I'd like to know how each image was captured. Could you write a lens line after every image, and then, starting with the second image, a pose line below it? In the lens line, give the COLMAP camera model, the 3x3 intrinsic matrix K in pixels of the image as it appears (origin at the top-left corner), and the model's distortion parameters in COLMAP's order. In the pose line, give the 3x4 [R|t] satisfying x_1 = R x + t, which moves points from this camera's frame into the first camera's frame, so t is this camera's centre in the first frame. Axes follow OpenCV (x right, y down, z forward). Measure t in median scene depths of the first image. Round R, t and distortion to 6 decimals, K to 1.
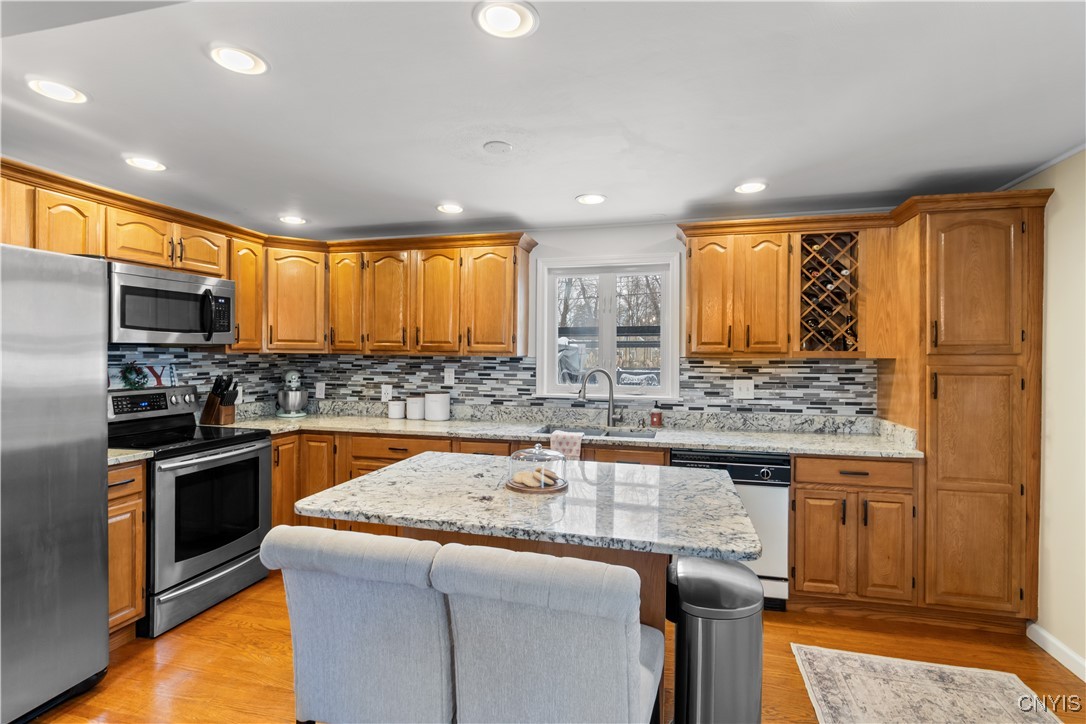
lens RADIAL K [[518.9, 0, 544.3], [0, 518.9, 356.9], [0, 0, 1]] dist [-0.010024, -0.000791]
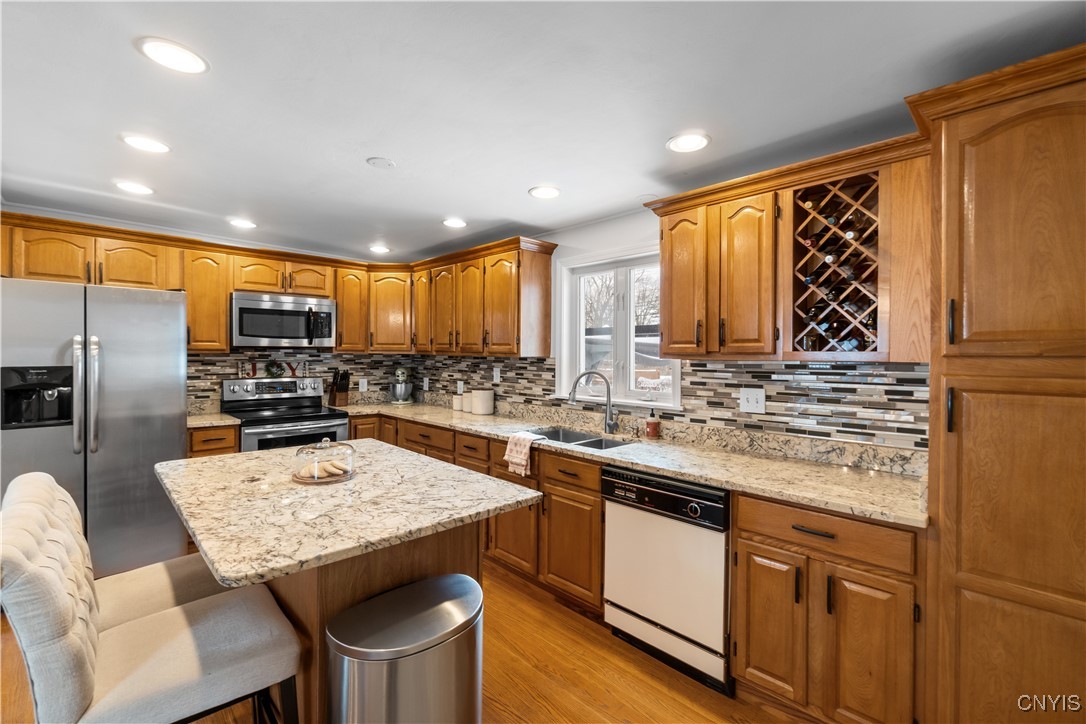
lens RADIAL K [[472.2, 0, 543.0], [0, 472.2, 359.2], [0, 0, 1]] dist [-0.008797, 0.000187]
pose [[0.851319, 0.007396, -0.524597, 0.530736], [-0.006507, 0.999973, 0.003538, -0.000225], [0.524609, 0.000402, 0.851343, 0.248718]]
